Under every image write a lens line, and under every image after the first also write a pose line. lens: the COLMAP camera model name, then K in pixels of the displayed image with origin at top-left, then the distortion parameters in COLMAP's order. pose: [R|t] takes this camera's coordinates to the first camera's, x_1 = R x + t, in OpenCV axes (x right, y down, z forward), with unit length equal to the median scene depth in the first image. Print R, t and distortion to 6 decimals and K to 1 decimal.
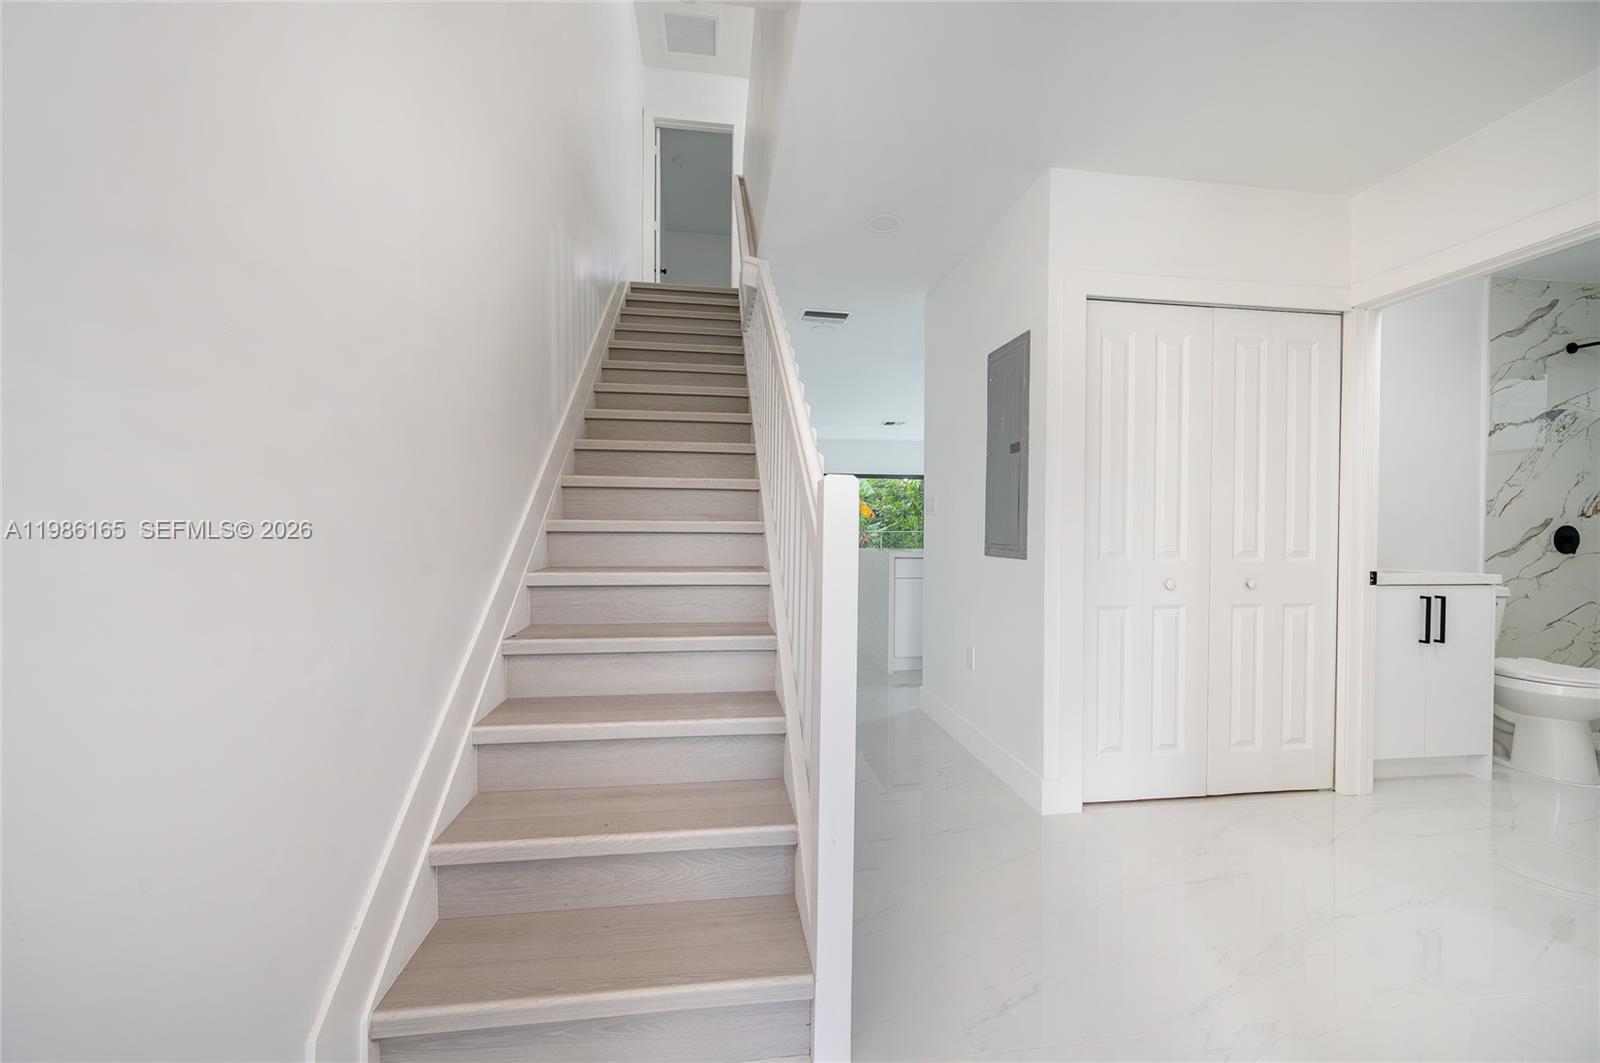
lens RADIAL K [[634.5, 0, 800.5], [0, 634.5, 488.7], [0, 0, 1]] dist [0.000009, 0.000113]
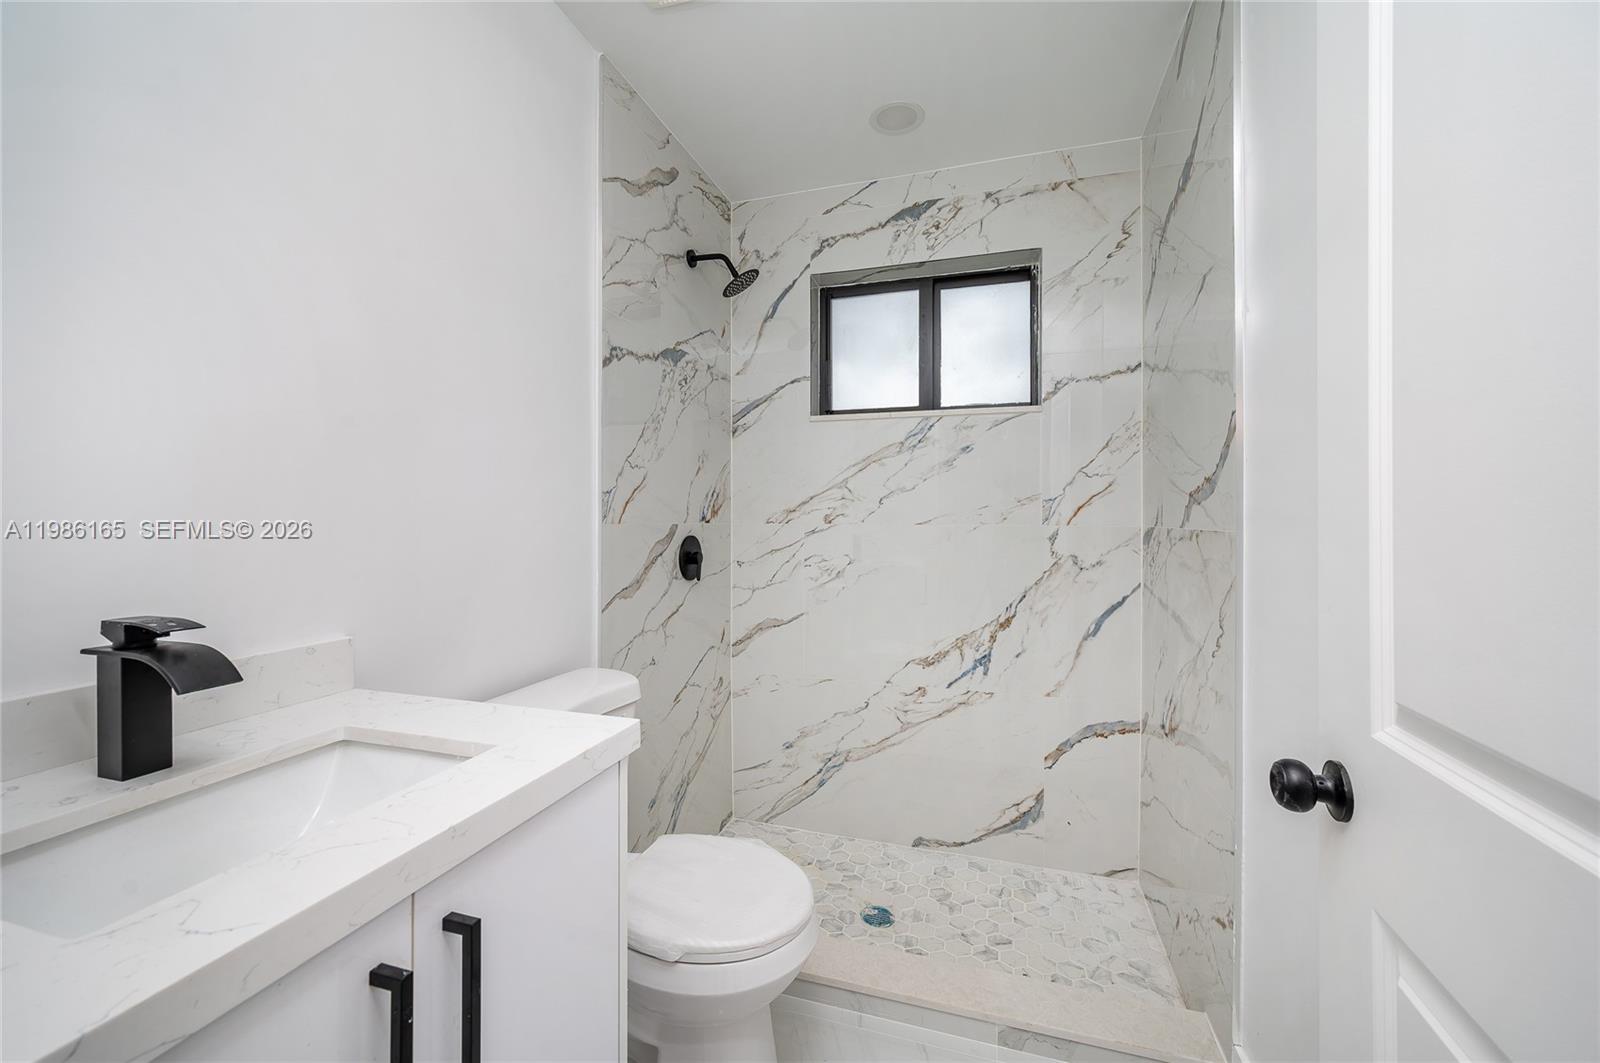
lens RADIAL K [[634.7, 0, 795.4], [0, 634.7, 536.7], [0, 0, 1]] dist [0.000311, 0.000045]
pose [[0.424916, -0.037497, 0.904456, 0.683472], [0.000578, 0.999153, 0.041151, 0.033103], [-0.905233, -0.016963, 0.424577, 0.640958]]
